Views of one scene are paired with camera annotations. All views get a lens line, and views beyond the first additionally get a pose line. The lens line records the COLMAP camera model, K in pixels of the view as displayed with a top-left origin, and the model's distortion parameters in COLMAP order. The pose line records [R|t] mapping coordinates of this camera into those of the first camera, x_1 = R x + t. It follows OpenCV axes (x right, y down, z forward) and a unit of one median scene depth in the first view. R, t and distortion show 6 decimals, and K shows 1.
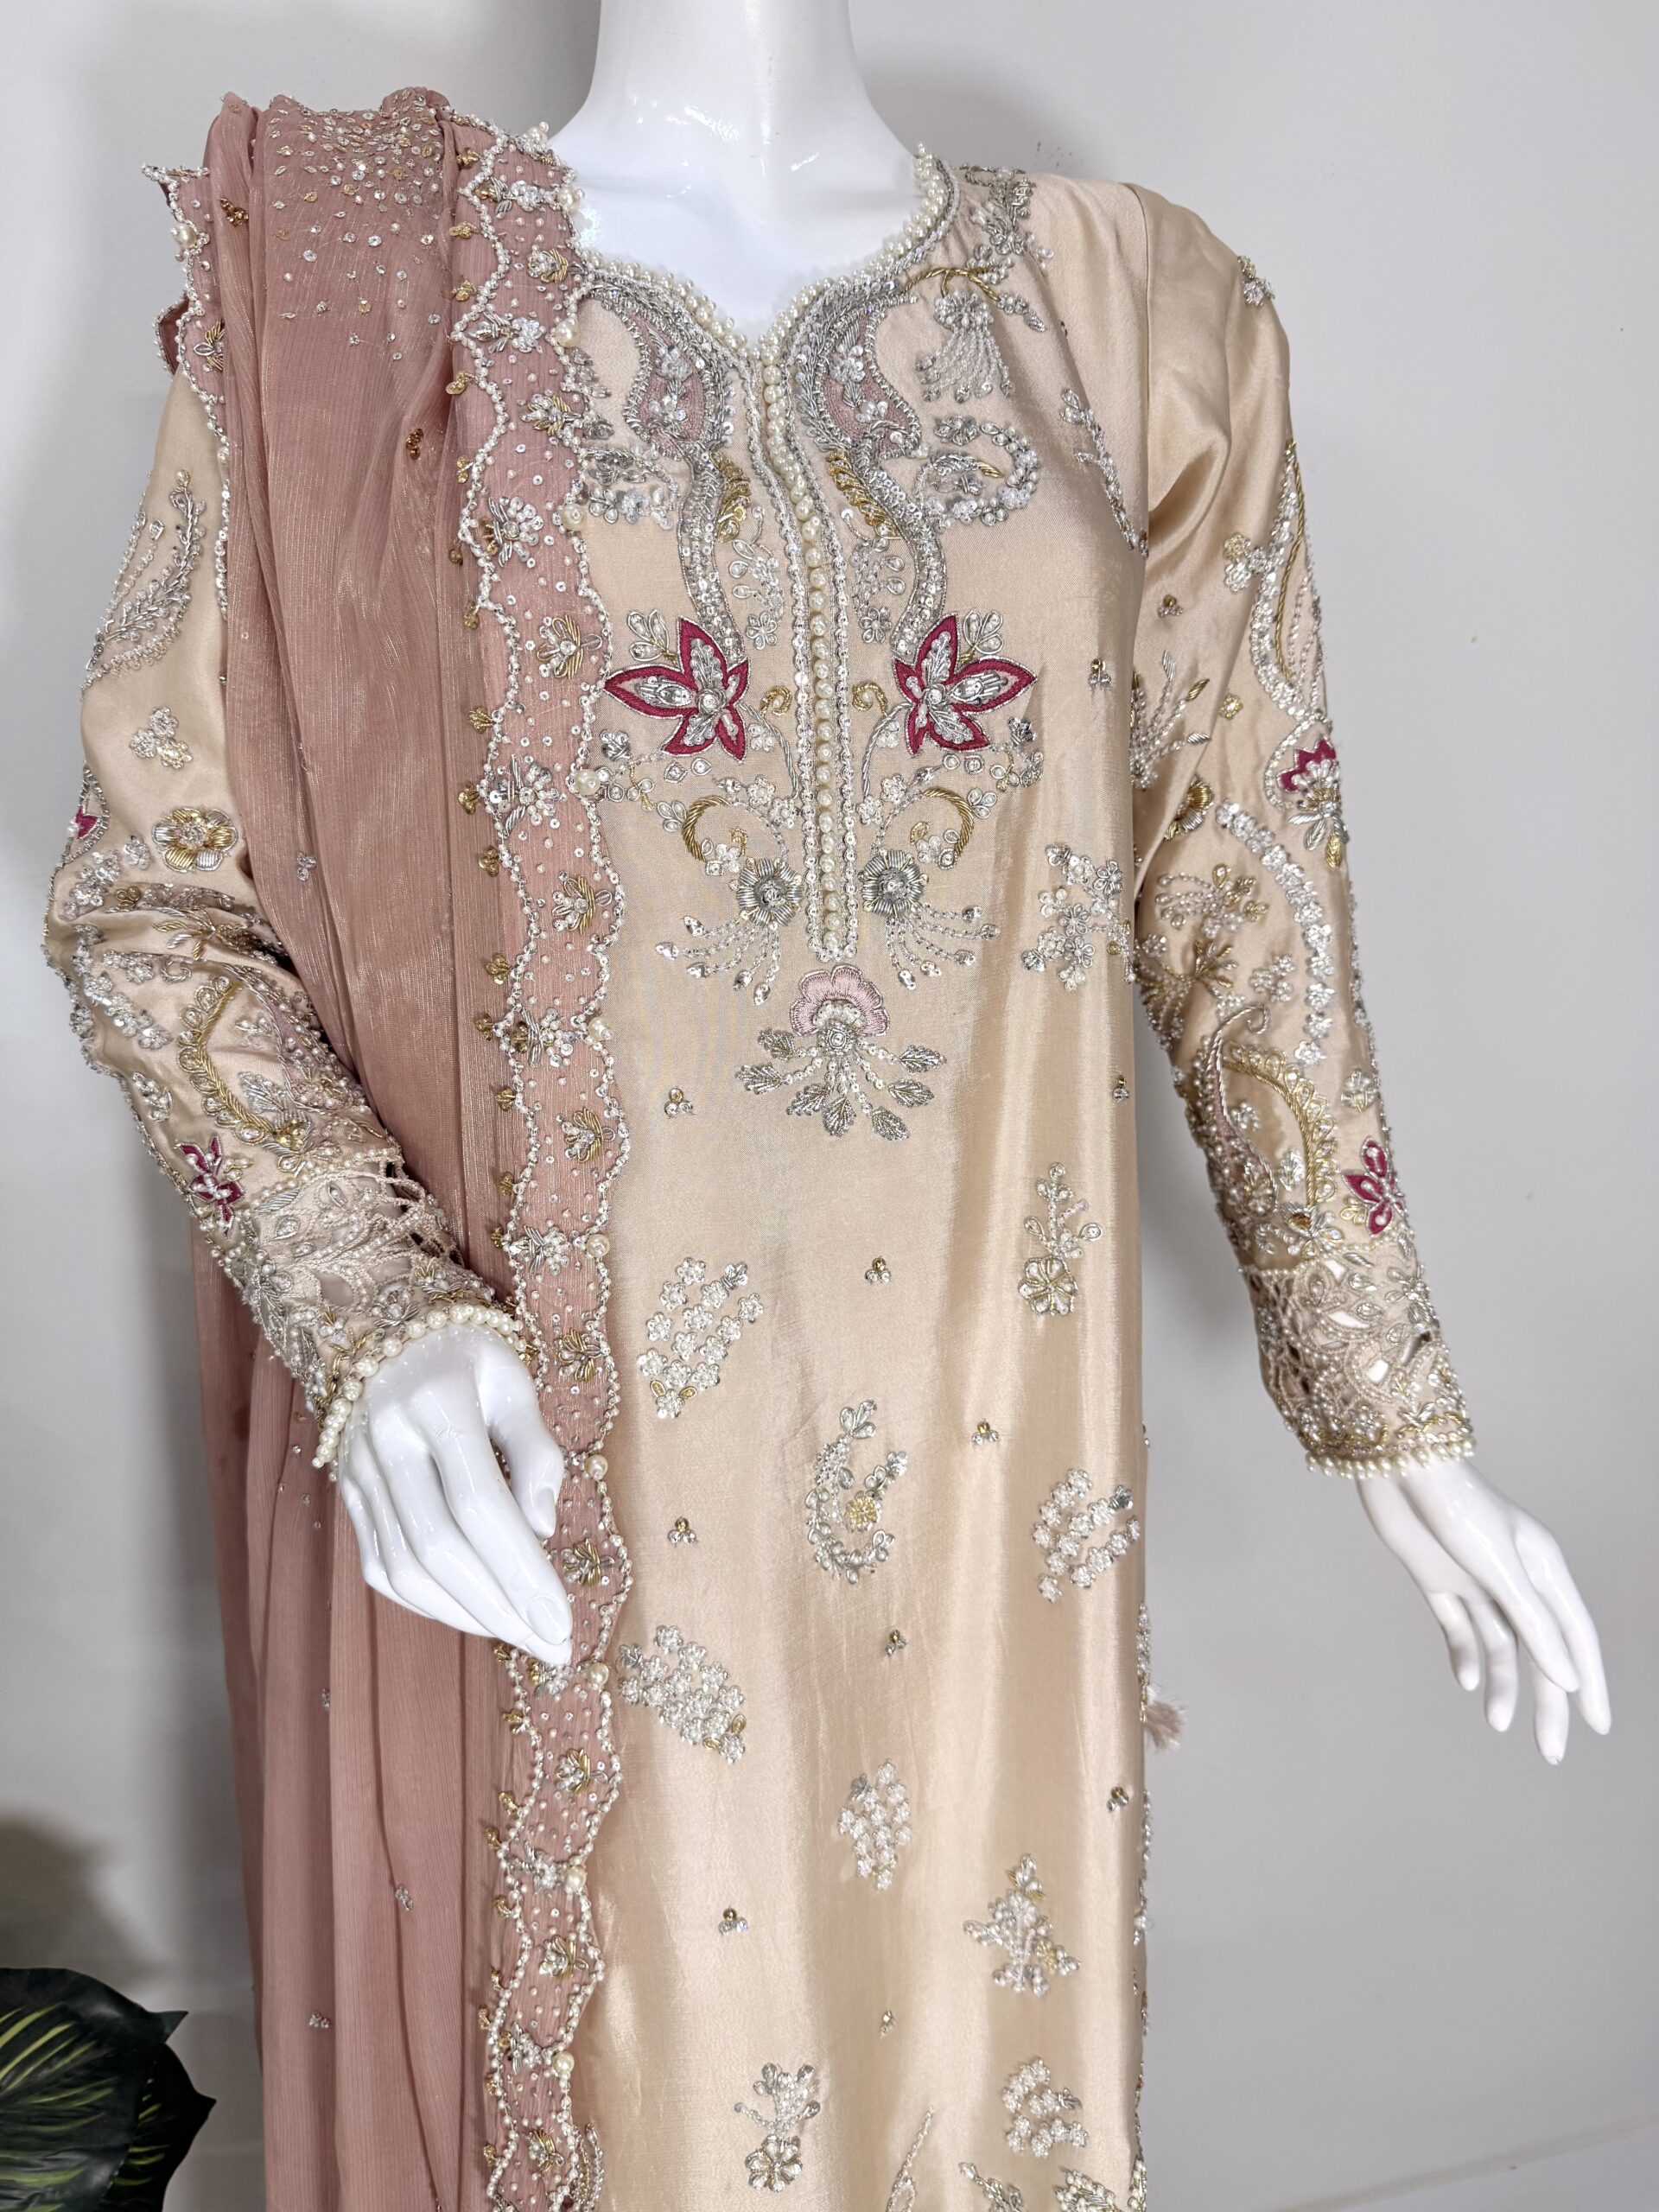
lens RADIAL K [[1511.9, 0, 825.9], [0, 1511.9, 1097.5], [0, 0, 1]] dist [0.100517, -0.143530]
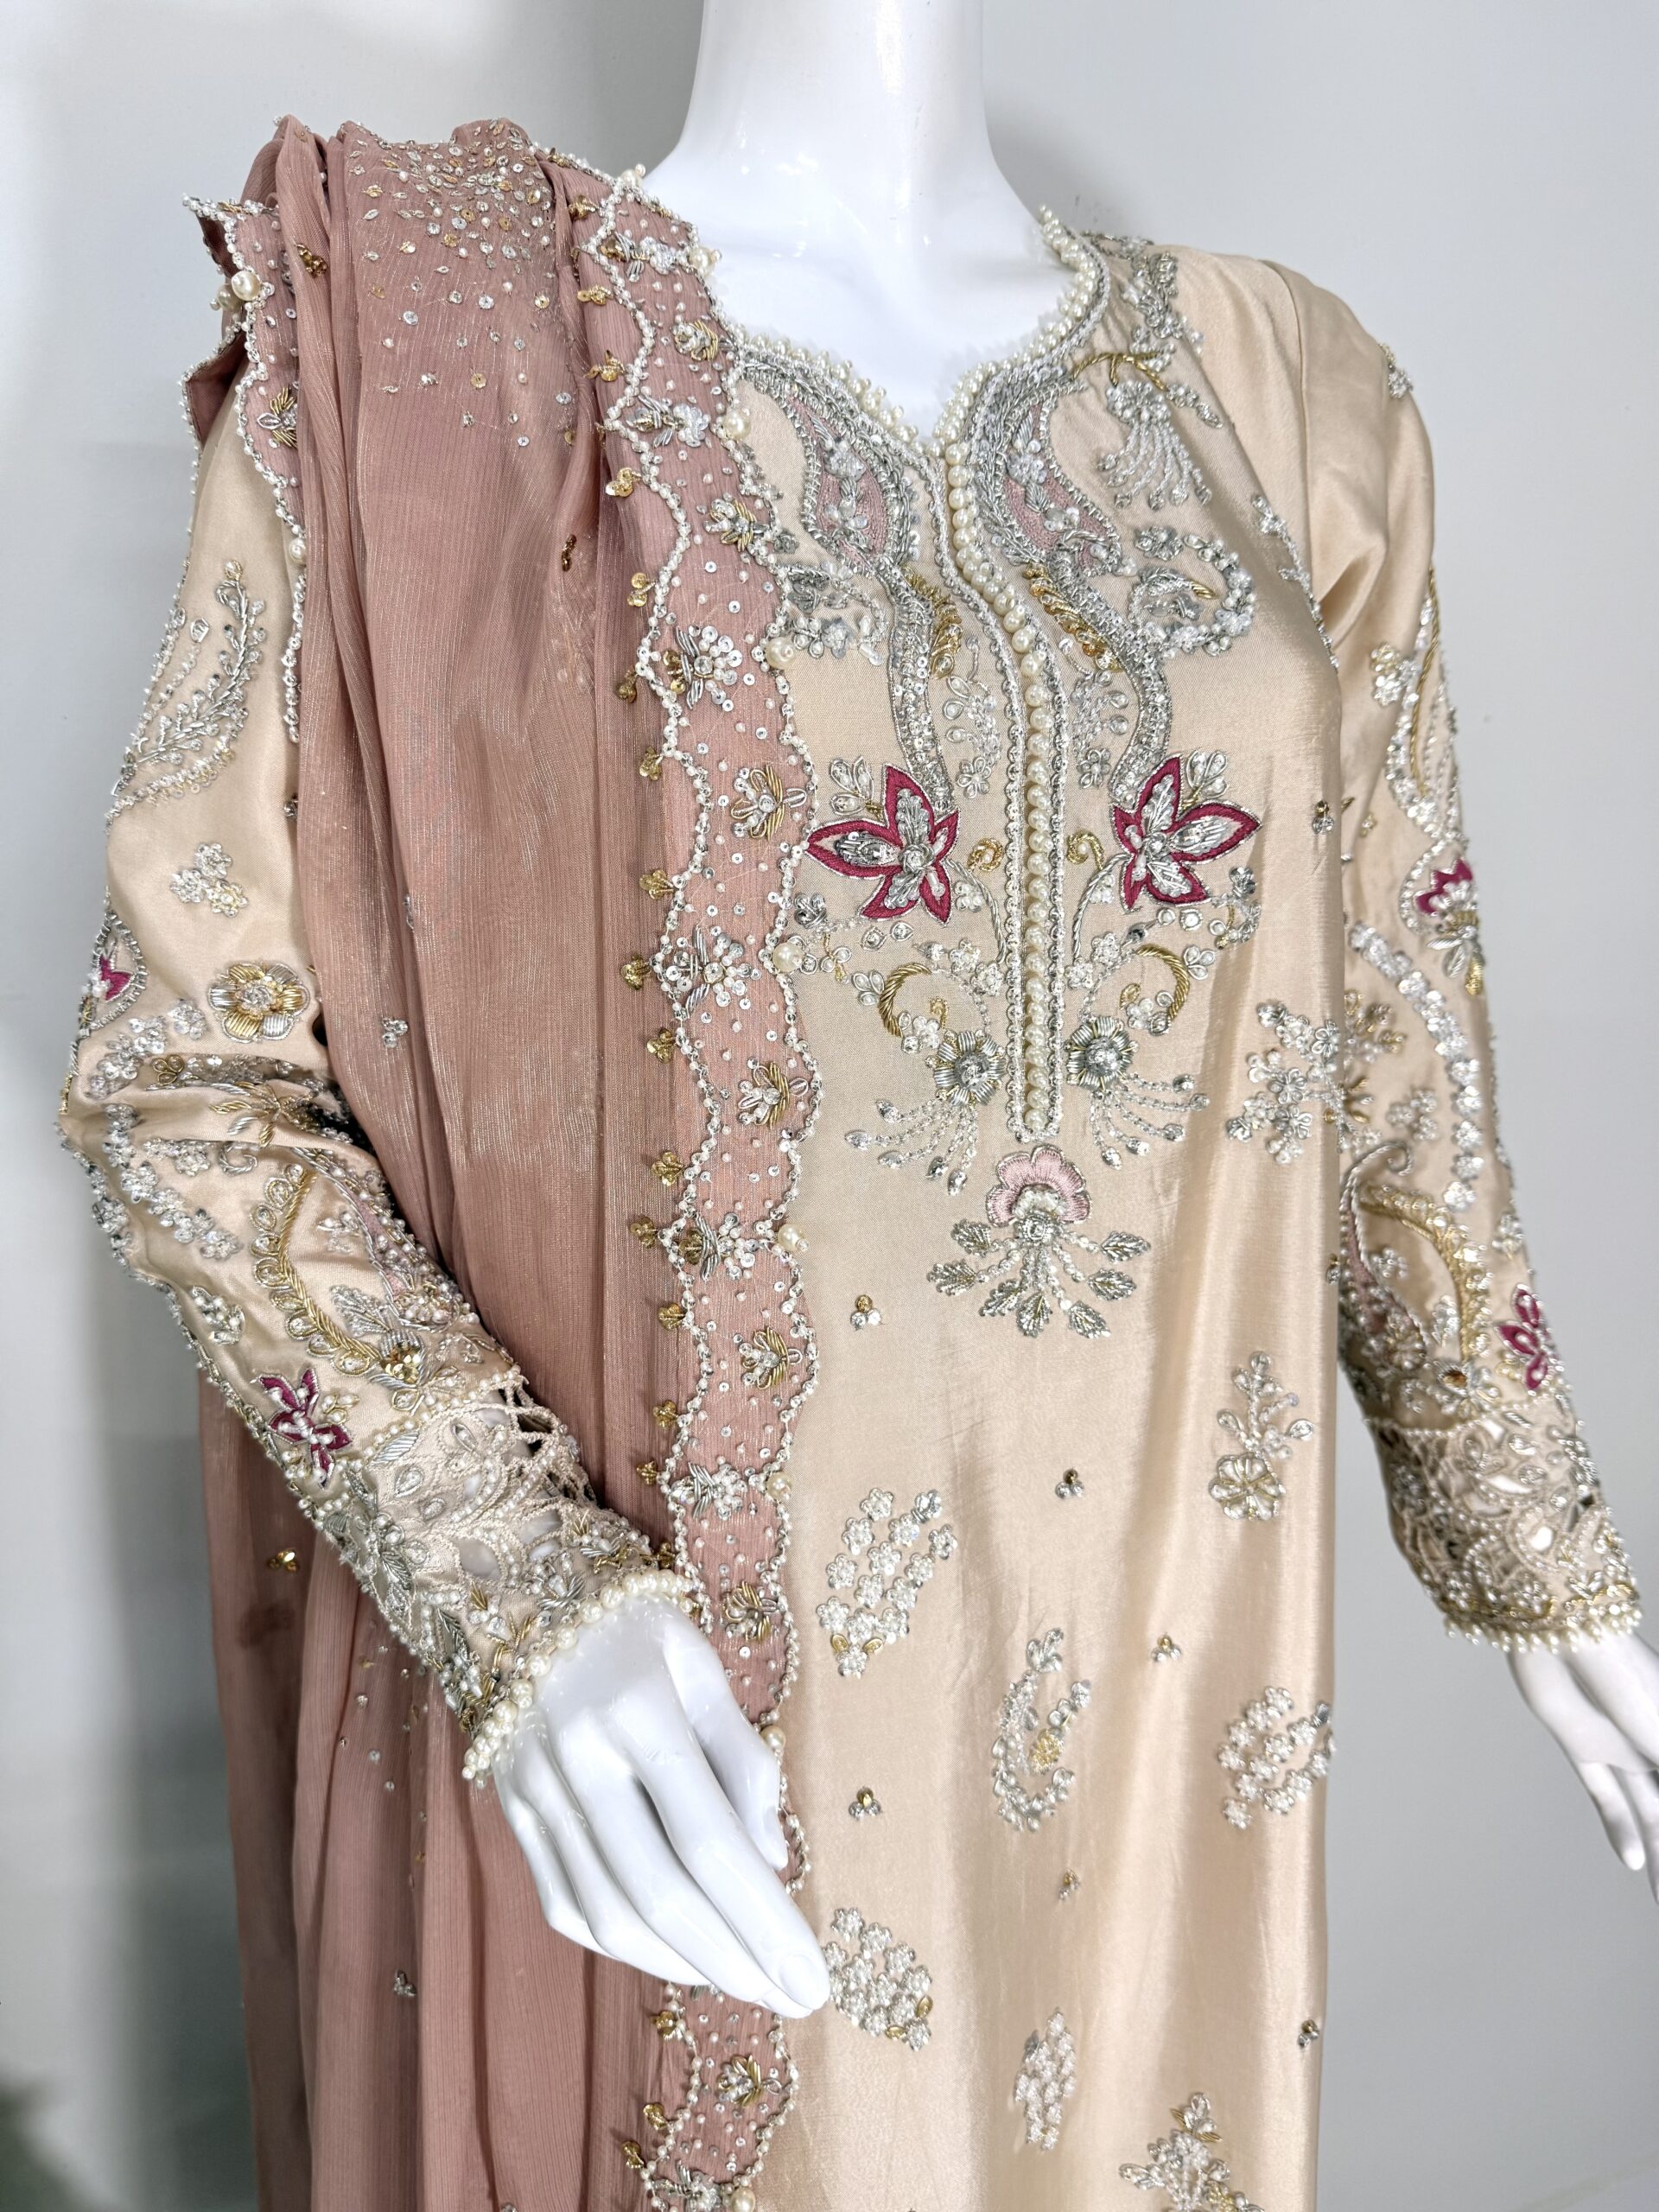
lens RADIAL K [[1527.0, 0, 818.7], [0, 1527.0, 1104.7], [0, 0, 1]] dist [0.118797, -0.209685]
pose [[0.992973, -0.018369, 0.116903, -0.209885], [0.018294, 0.999831, 0.001714, -0.109517], [-0.116915, 0.000437, 0.993142, 0.126357]]
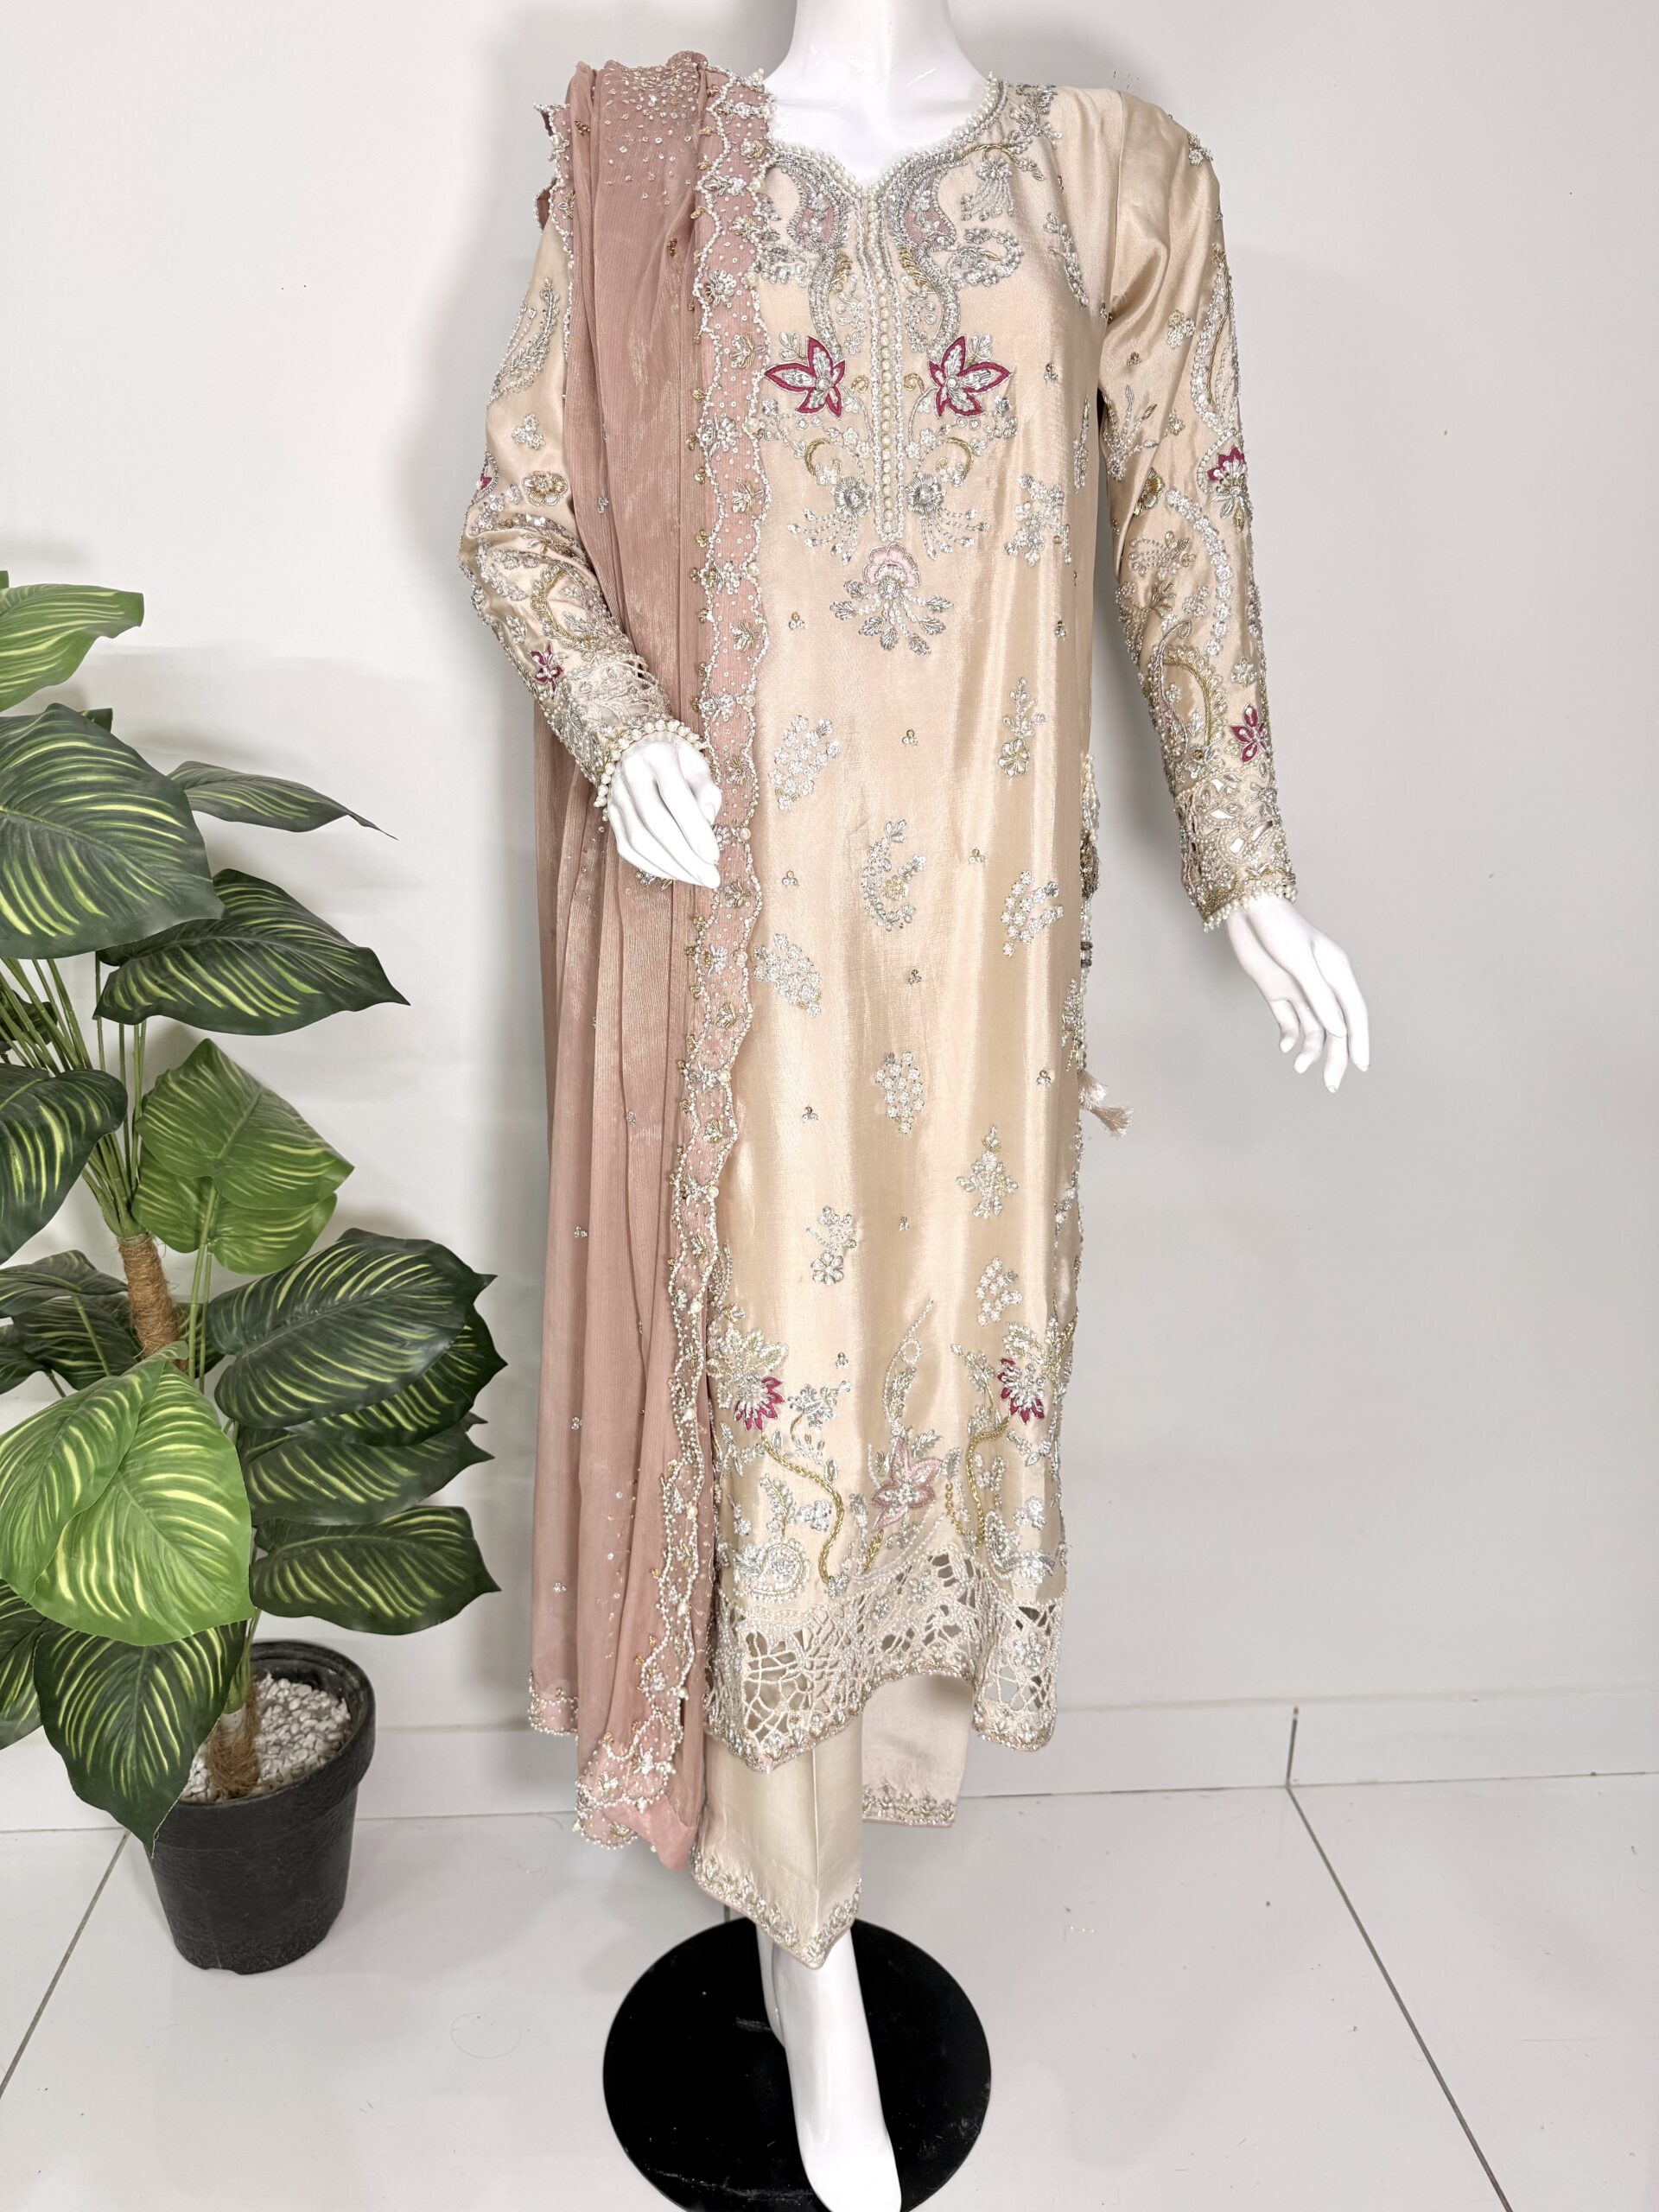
lens RADIAL K [[1514.0, 0, 825.3], [0, 1514.0, 1106.7], [0, 0, 1]] dist [0.049734, -0.096381]
pose [[0.985333, 0.059311, -0.160002, 0.237910], [-0.053655, 0.997780, 0.039443, 0.467231], [0.161986, -0.030279, 0.986328, -0.720453]]
